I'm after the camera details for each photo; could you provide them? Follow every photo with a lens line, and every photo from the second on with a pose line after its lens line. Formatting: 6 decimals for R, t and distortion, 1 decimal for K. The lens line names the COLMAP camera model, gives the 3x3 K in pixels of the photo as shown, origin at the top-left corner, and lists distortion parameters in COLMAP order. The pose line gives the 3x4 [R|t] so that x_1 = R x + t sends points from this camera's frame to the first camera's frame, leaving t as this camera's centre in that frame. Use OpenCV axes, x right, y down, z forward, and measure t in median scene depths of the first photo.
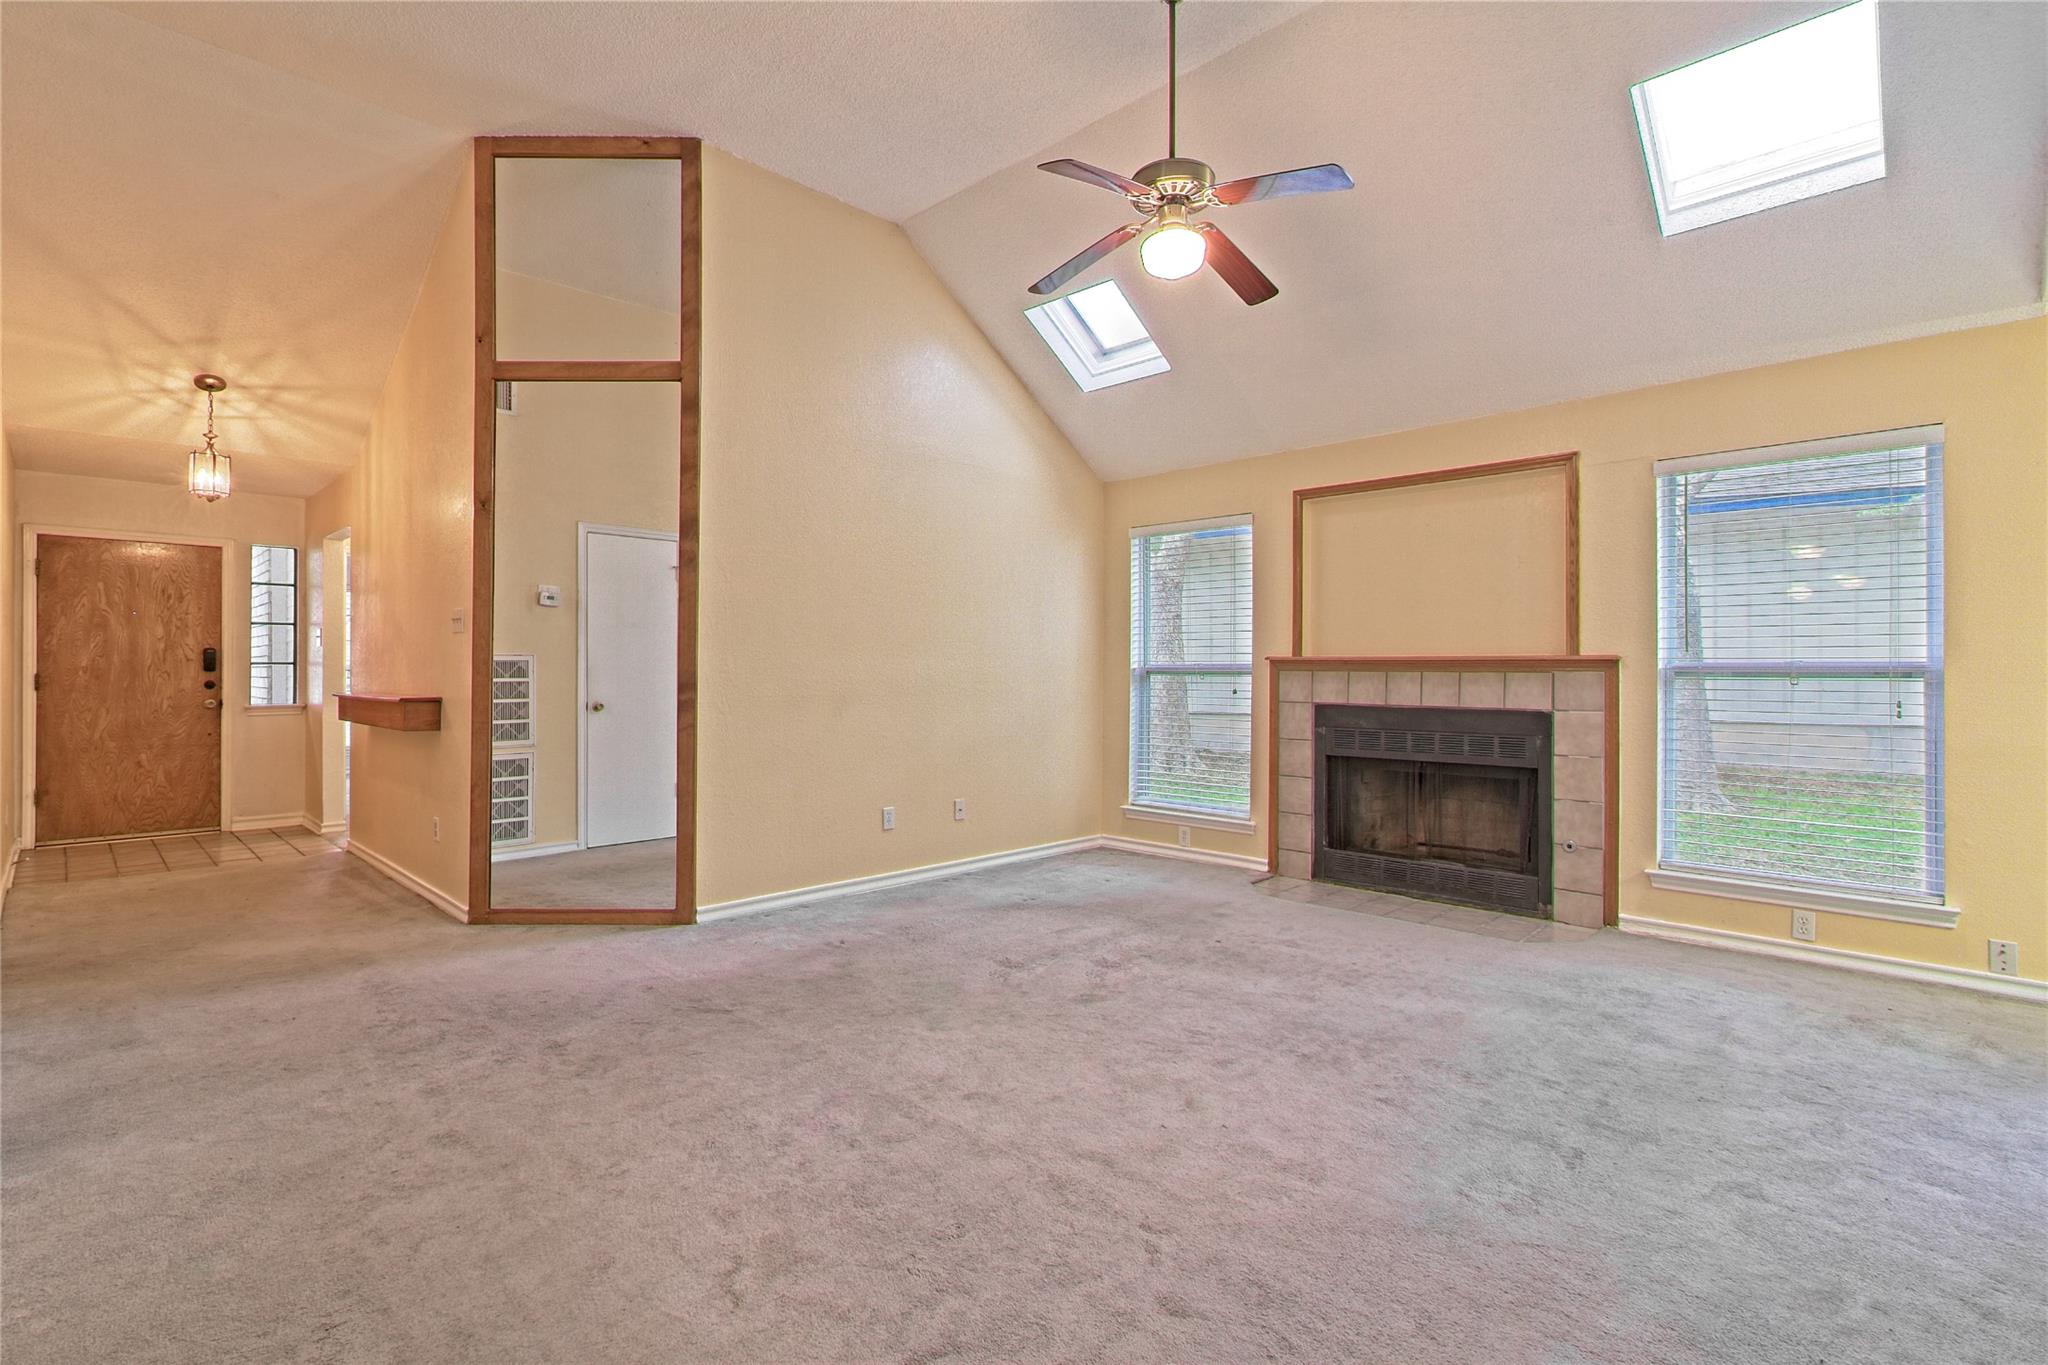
lens RADIAL K [[943.9, 0, 1017.6], [0, 943.9, 665.5], [0, 0, 1]] dist [-0.032515, 0.022106]
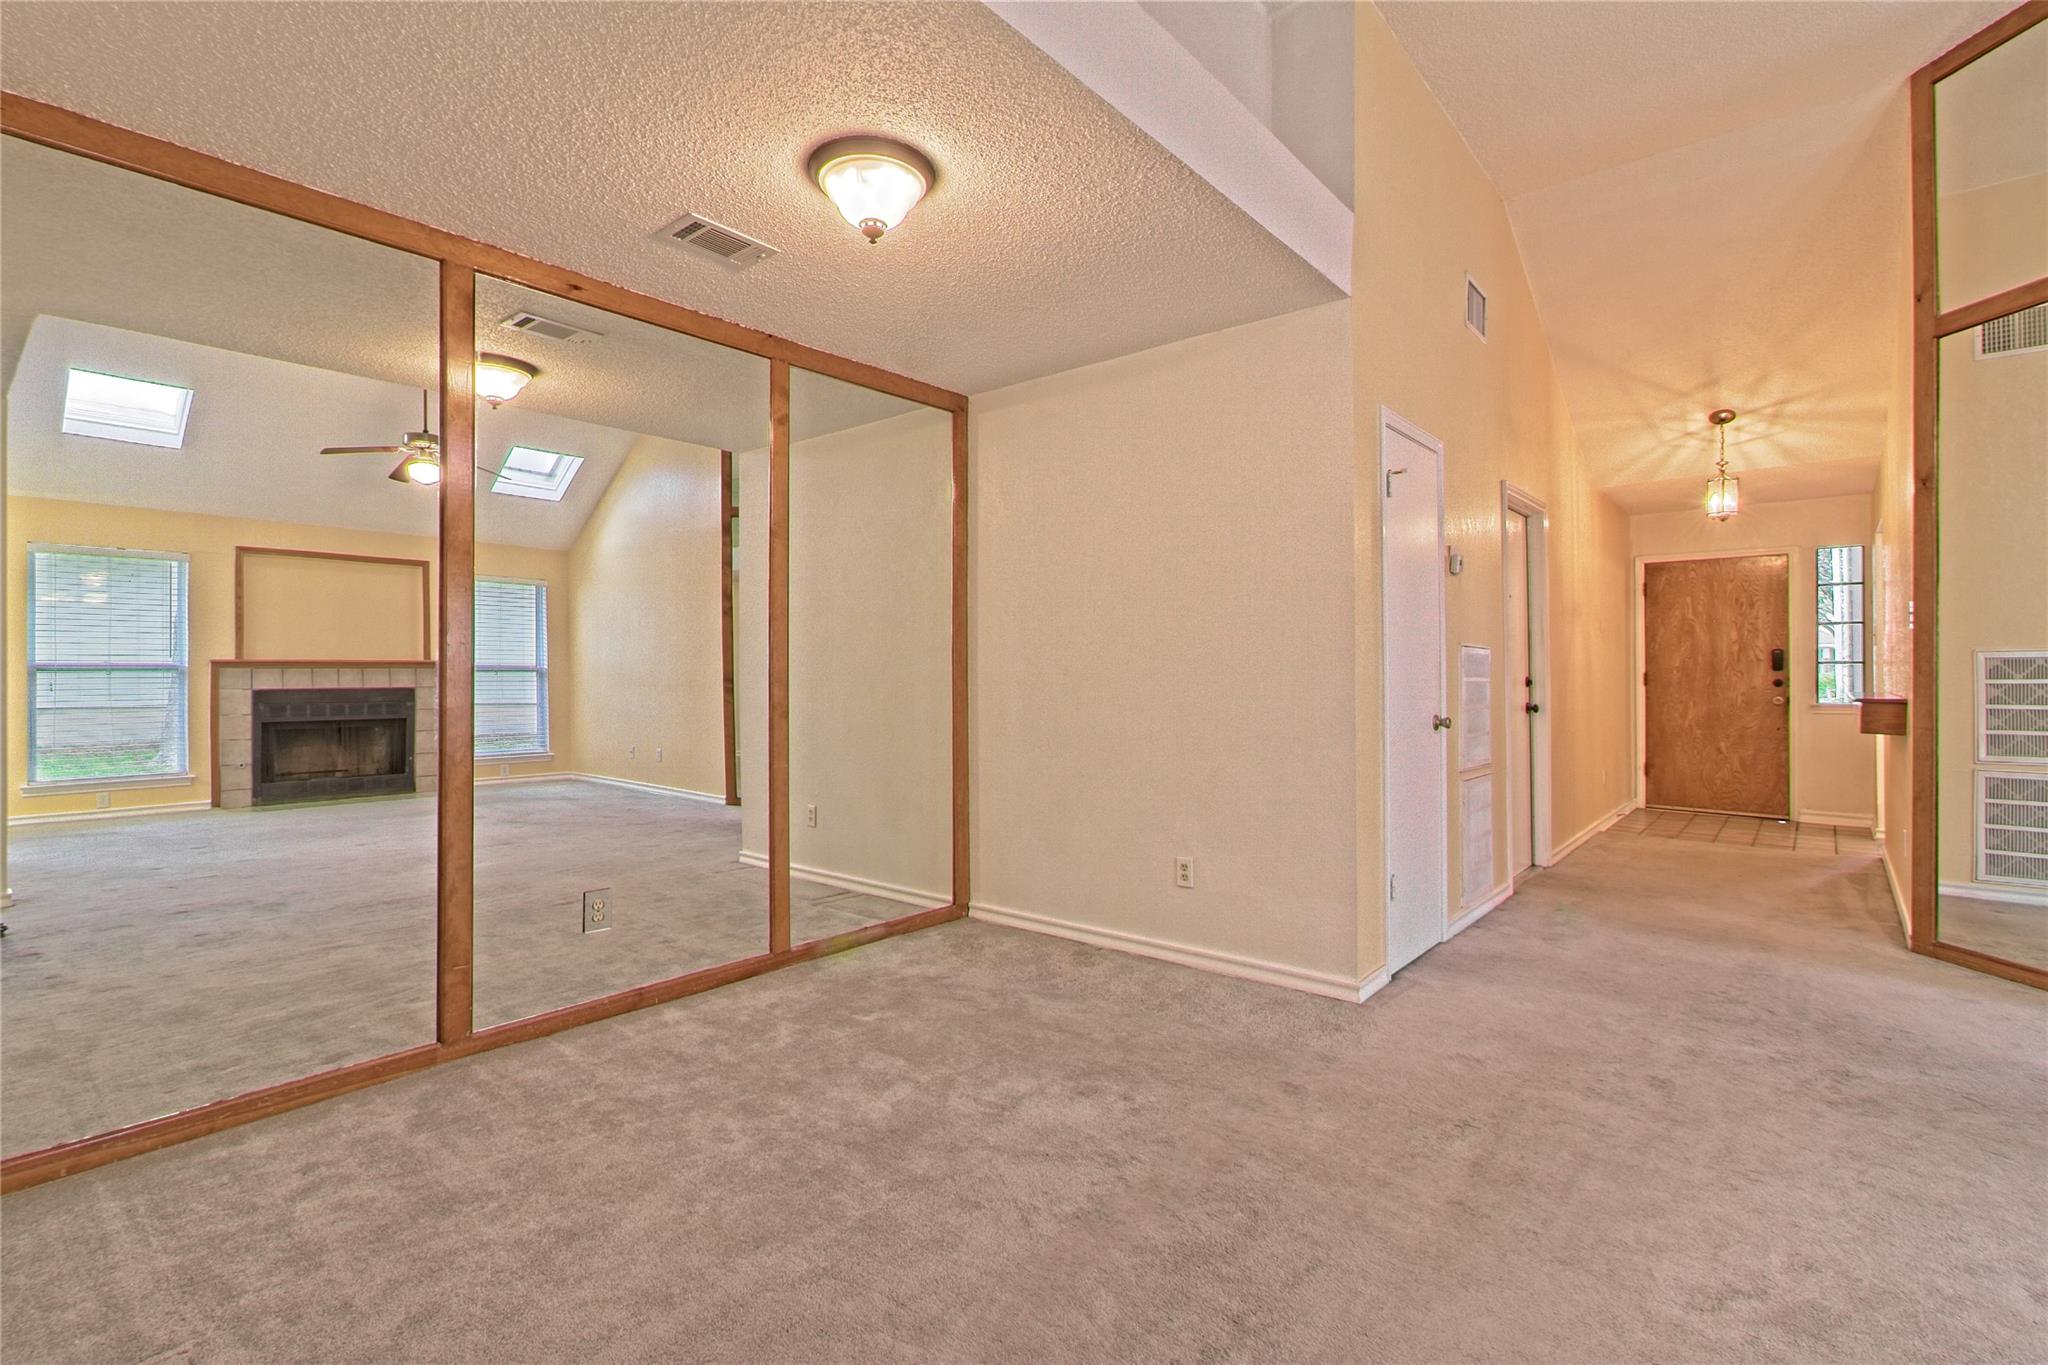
lens RADIAL K [[943.9, 0, 1017.6], [0, 943.9, 665.5], [0, 0, 1]] dist [-0.032515, 0.022106]
pose [[0.068882, -0.004367, -0.997615, 0.243420], [0.005541, 0.999977, -0.003995, -0.000332], [0.997609, -0.005253, 0.068904, 0.074921]]
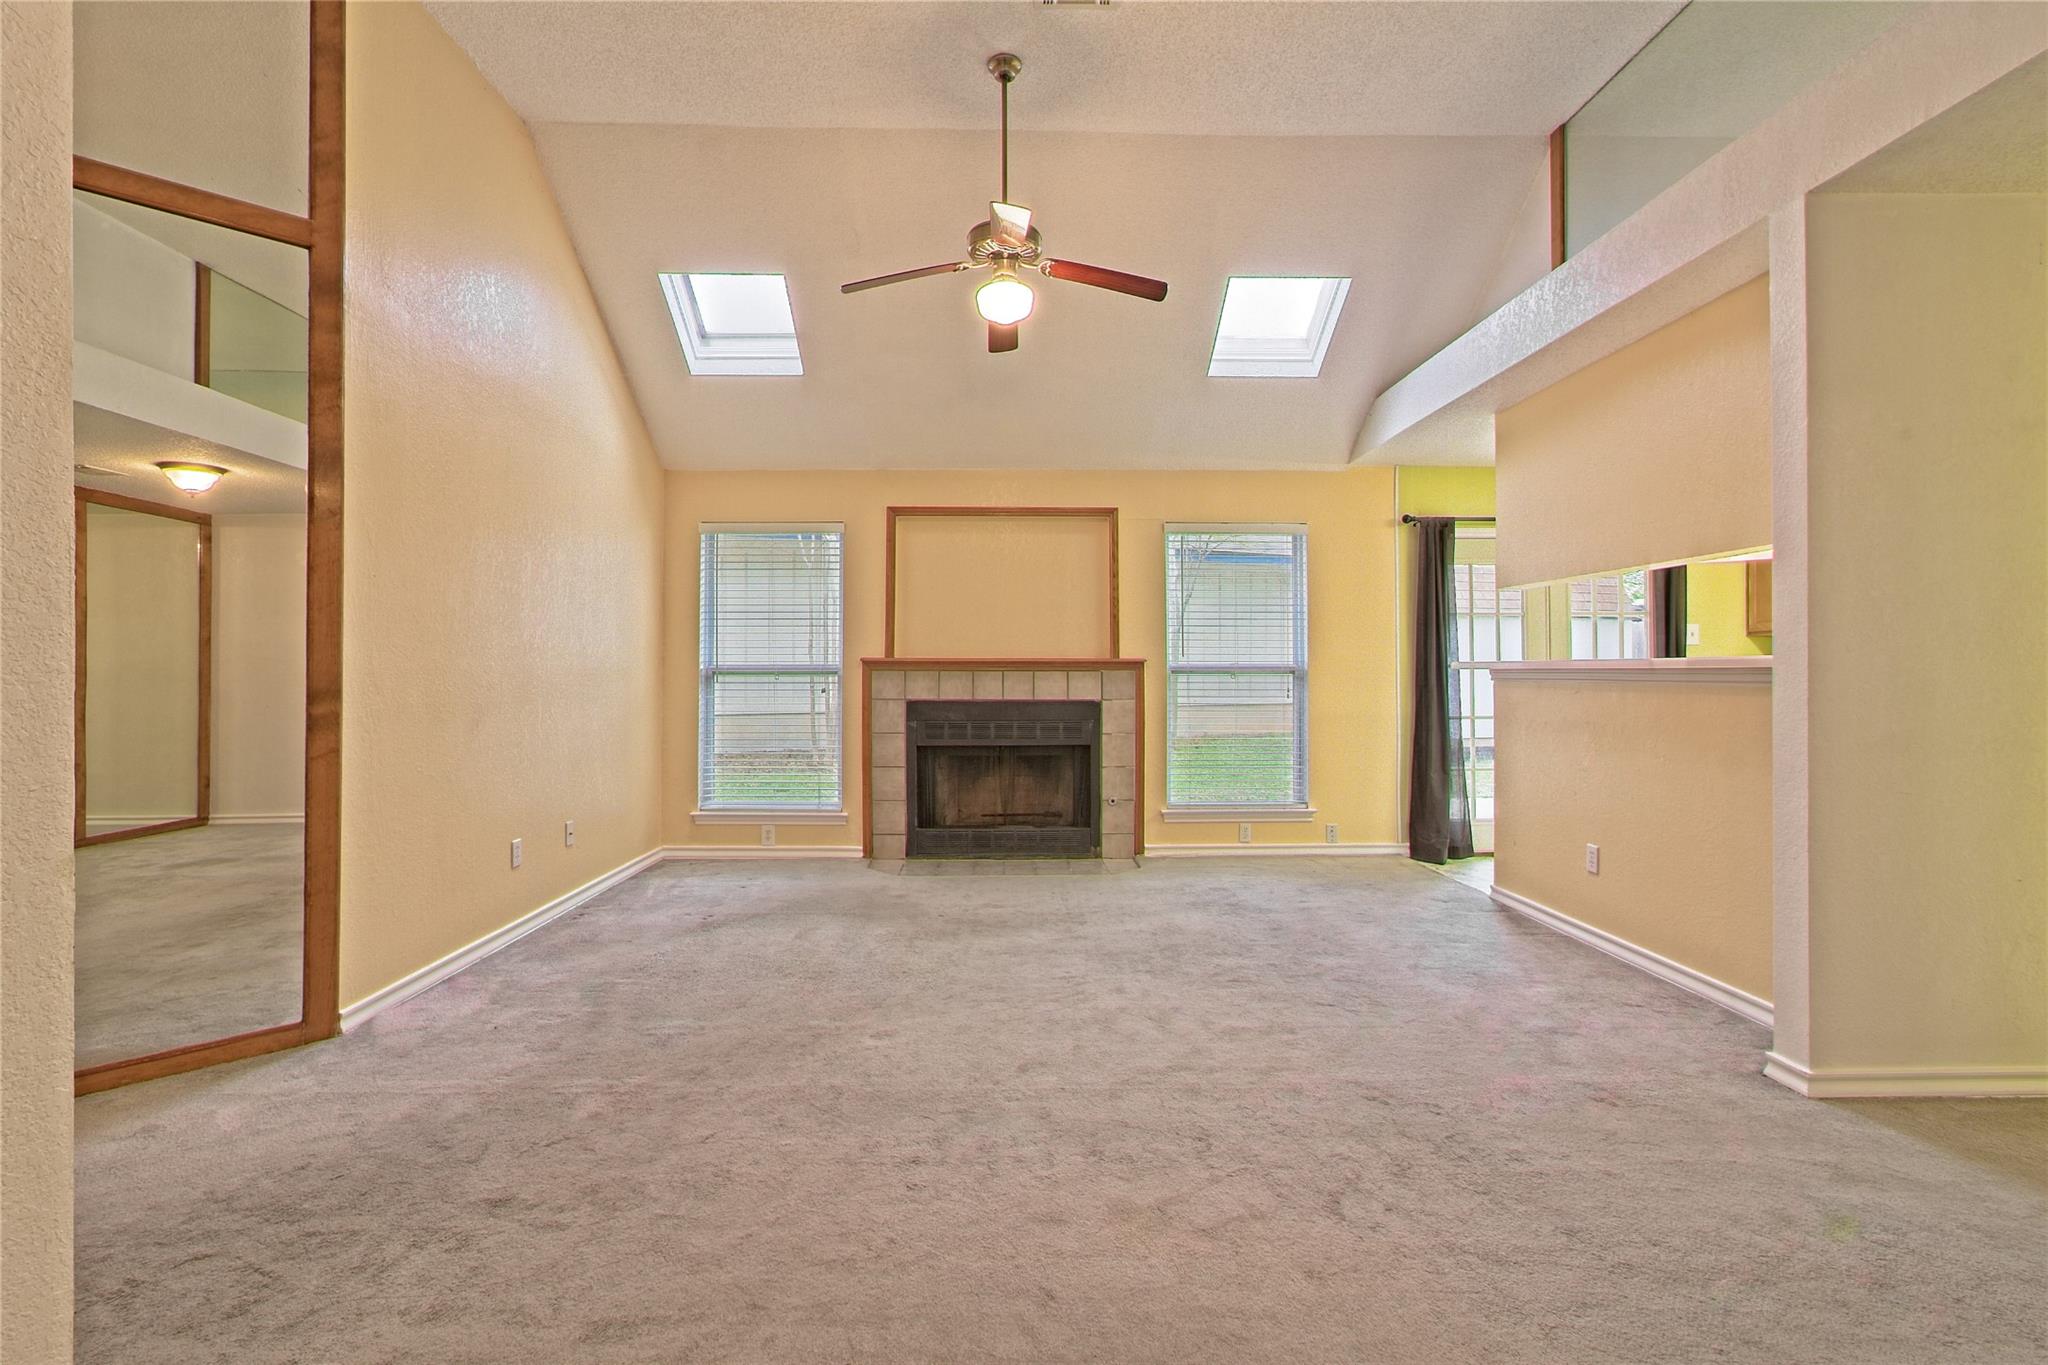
lens RADIAL K [[952.3, 0, 1015.0], [0, 952.3, 670.8], [0, 0, 1]] dist [-0.069705, 0.064158]
pose [[0.697736, -0.002319, 0.716351, -0.466909], [-0.002043, 0.999984, 0.005227, -0.000366], [-0.716352, -0.005110, 0.697720, 0.145982]]
